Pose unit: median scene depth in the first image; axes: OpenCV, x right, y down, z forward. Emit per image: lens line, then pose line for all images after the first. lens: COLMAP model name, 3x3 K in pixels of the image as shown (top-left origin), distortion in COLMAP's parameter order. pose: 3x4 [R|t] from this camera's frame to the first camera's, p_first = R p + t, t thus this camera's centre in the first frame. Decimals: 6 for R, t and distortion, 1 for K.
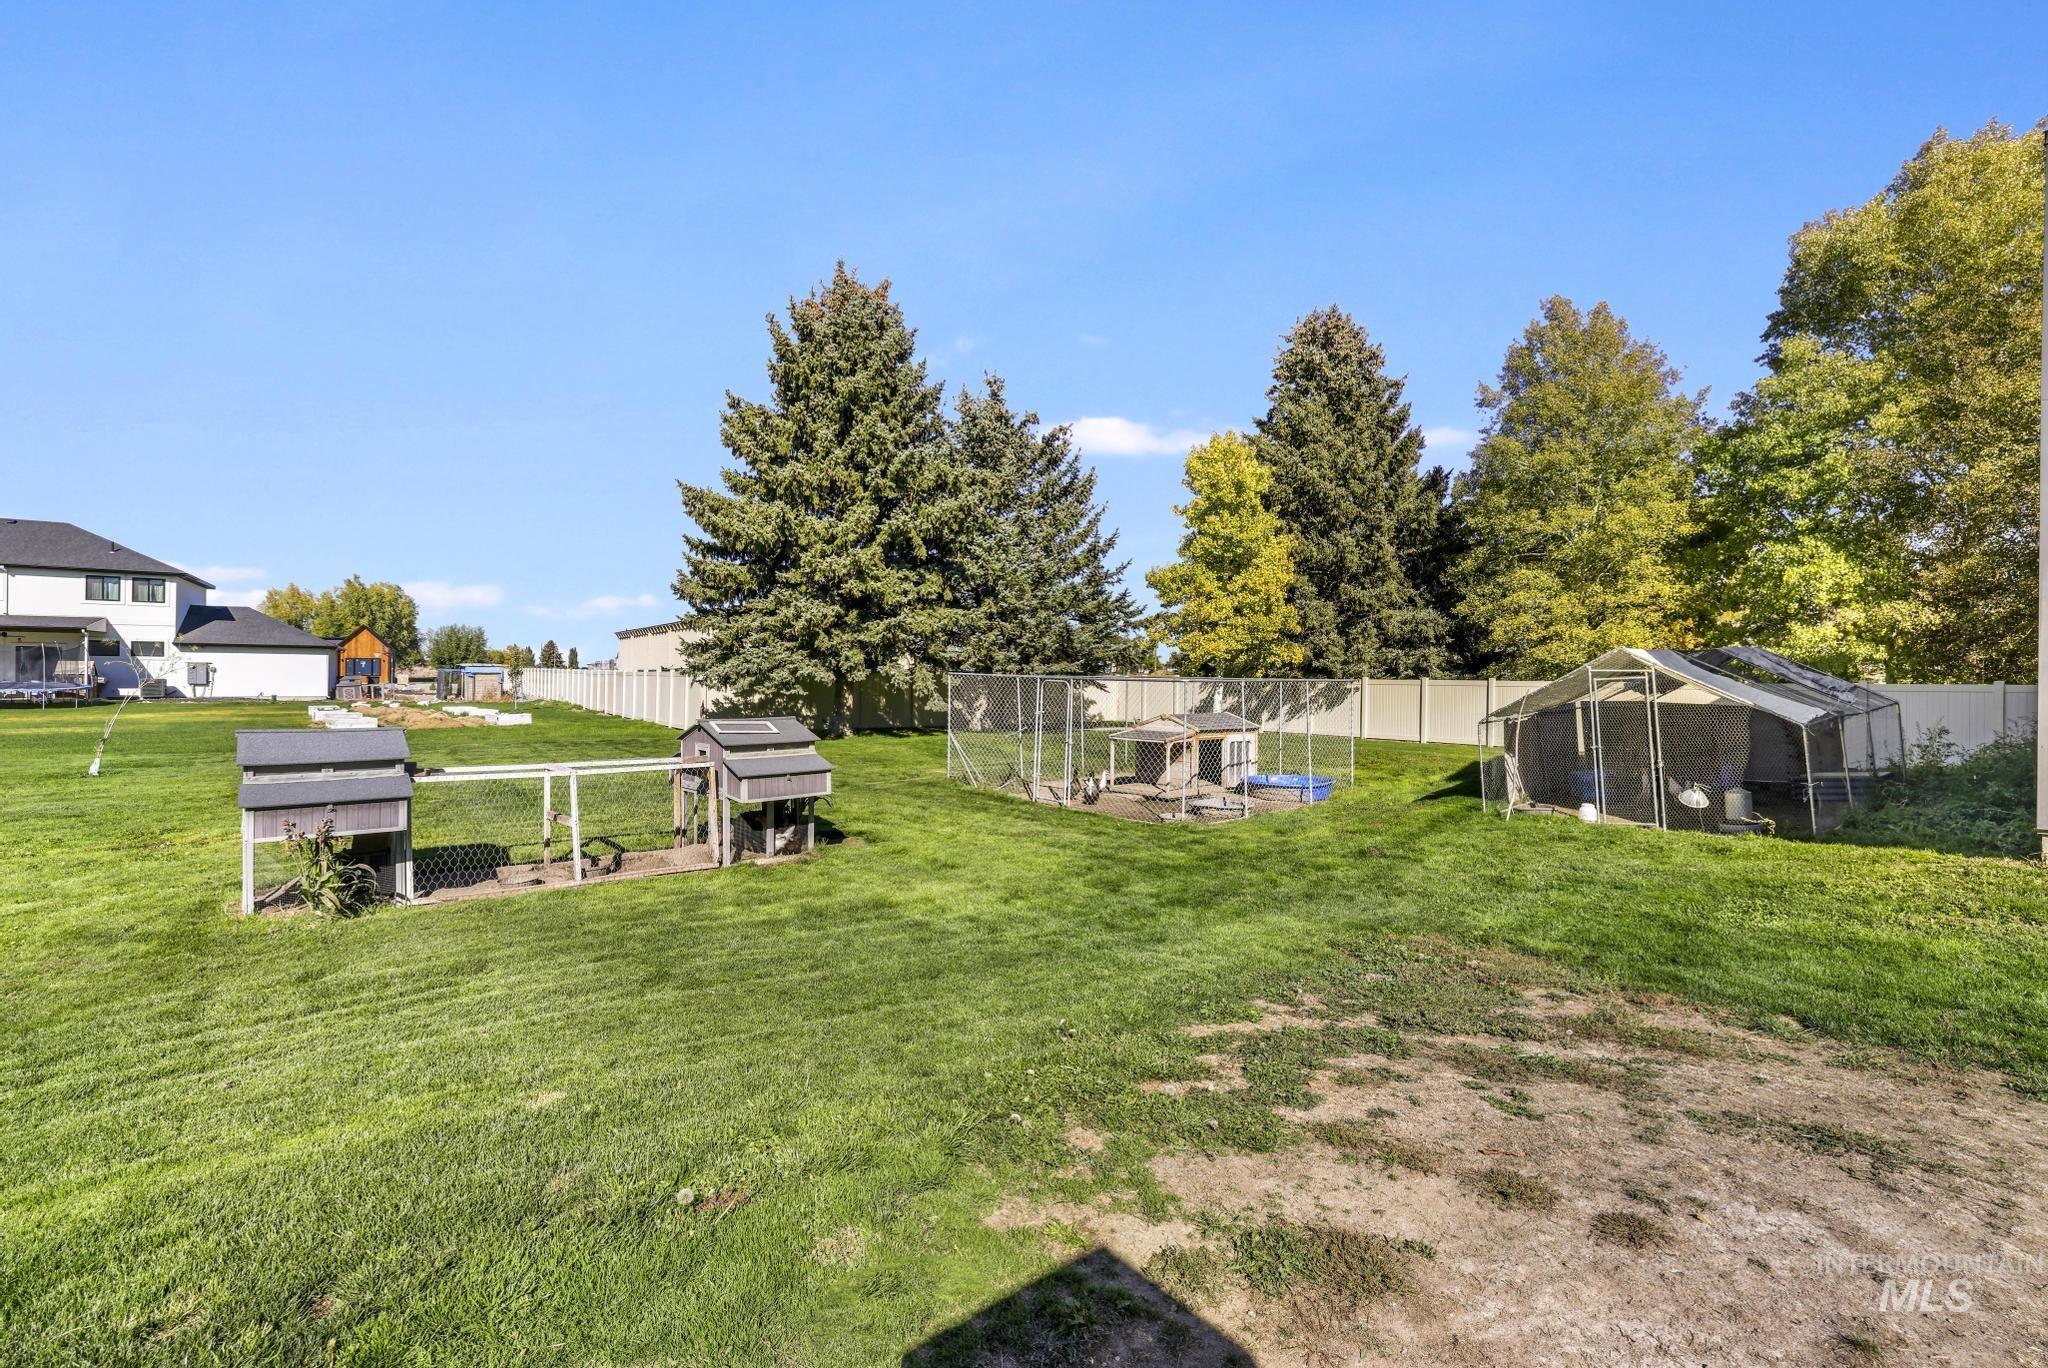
lens RADIAL K [[908.4, 0, 998.3], [0, 908.4, 672.0], [0, 0, 1]] dist [-0.070647, 0.024048]
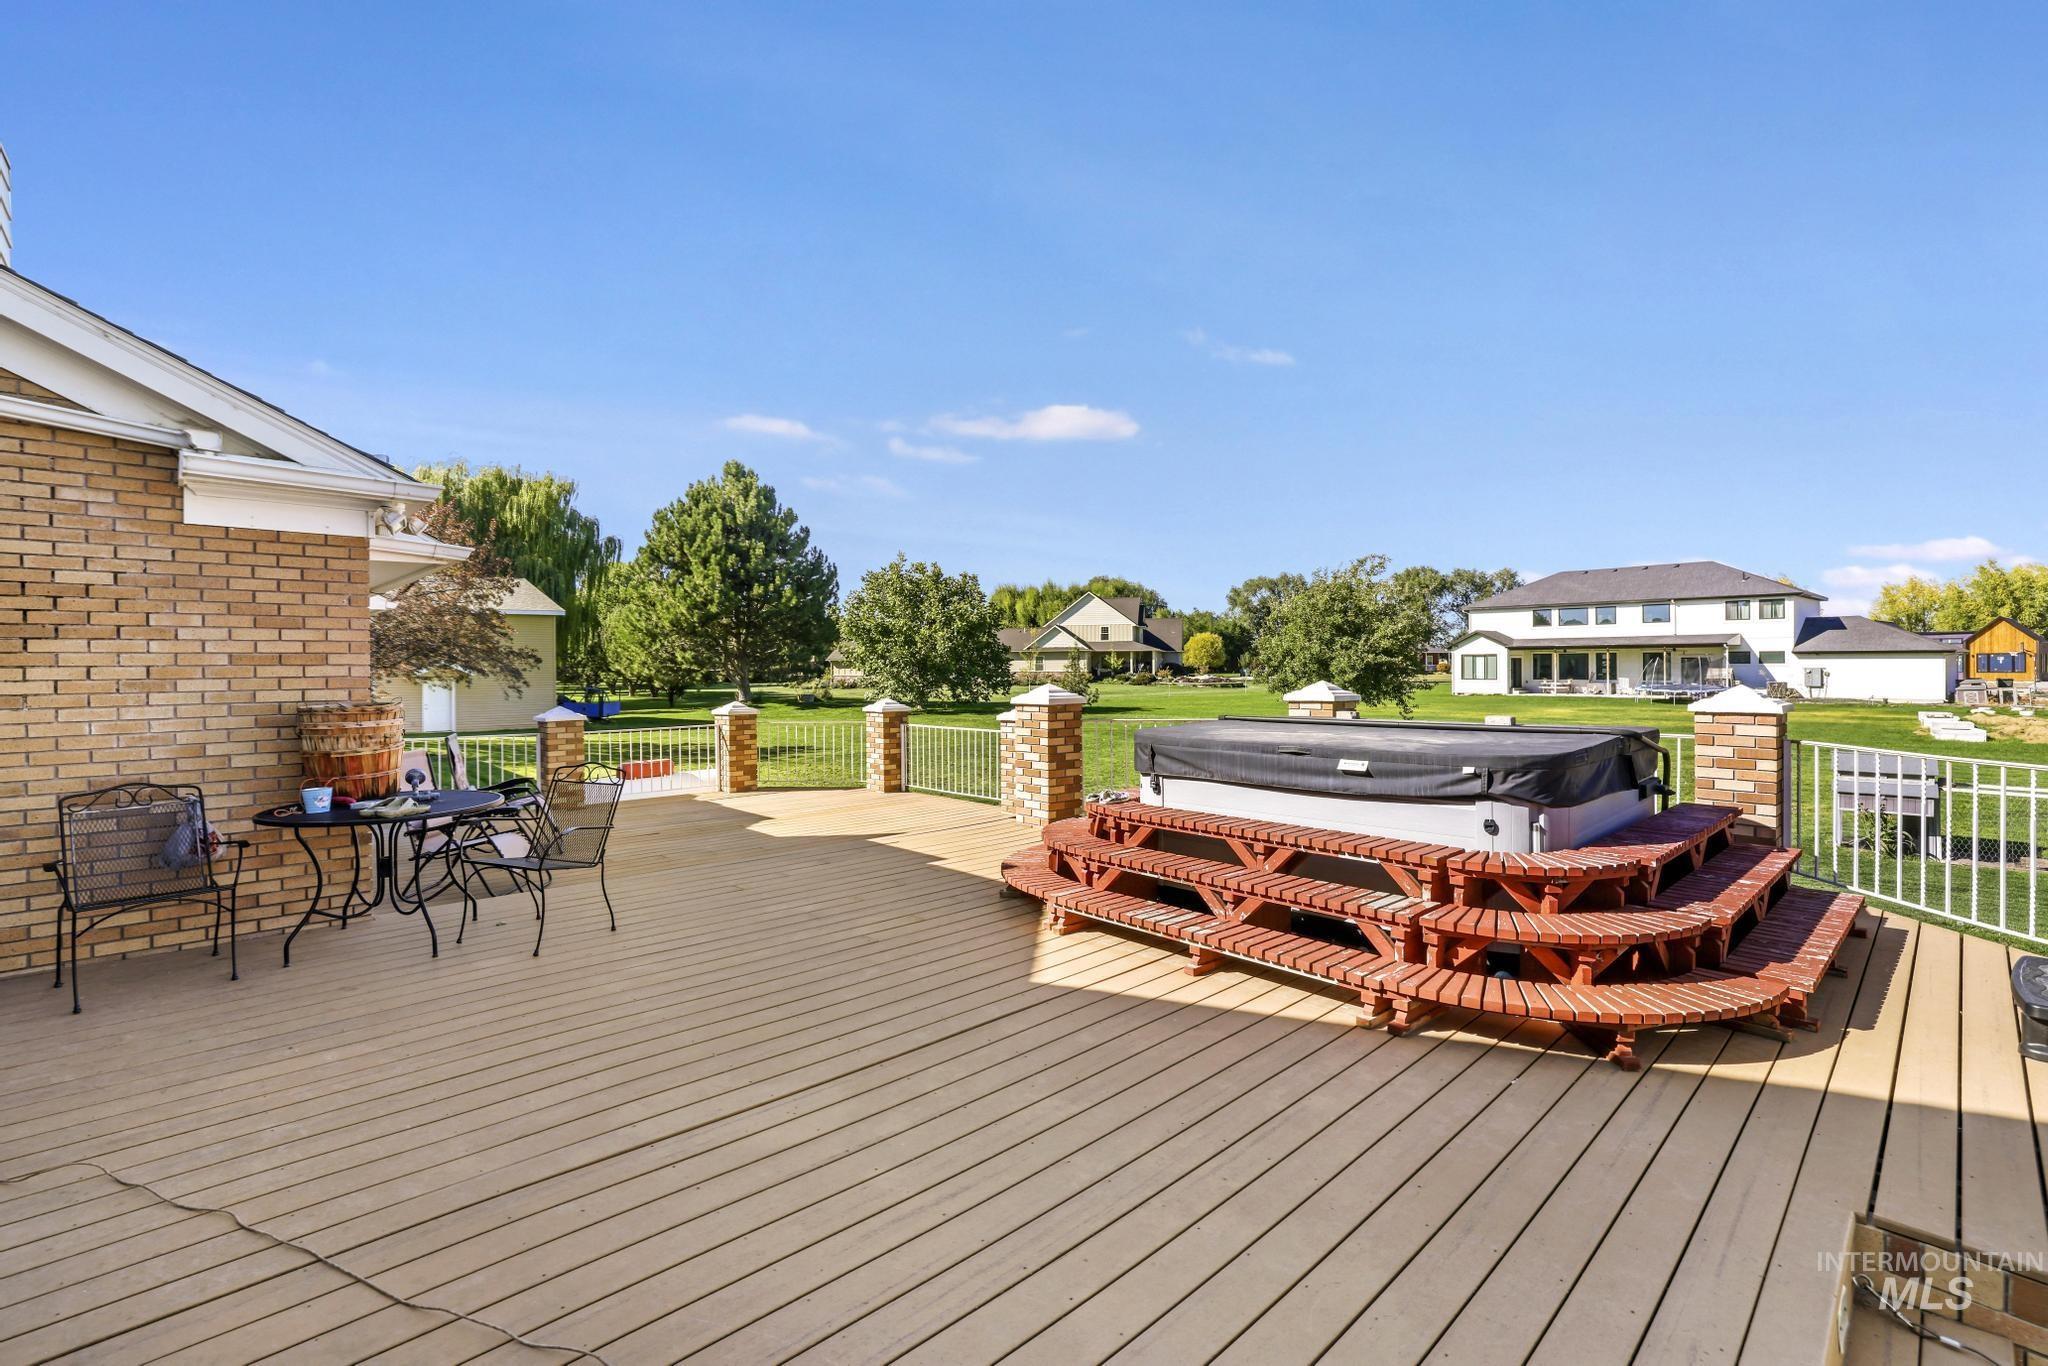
lens RADIAL K [[908.4, 0, 998.3], [0, 908.4, 671.0], [0, 0, 1]] dist [-0.070647, 0.024048]
pose [[0.071965, -0.000886, -0.997407, 0.160180], [0.017489, 0.999847, 0.000374, -0.026444], [0.997254, -0.017471, 0.071970, -0.170969]]
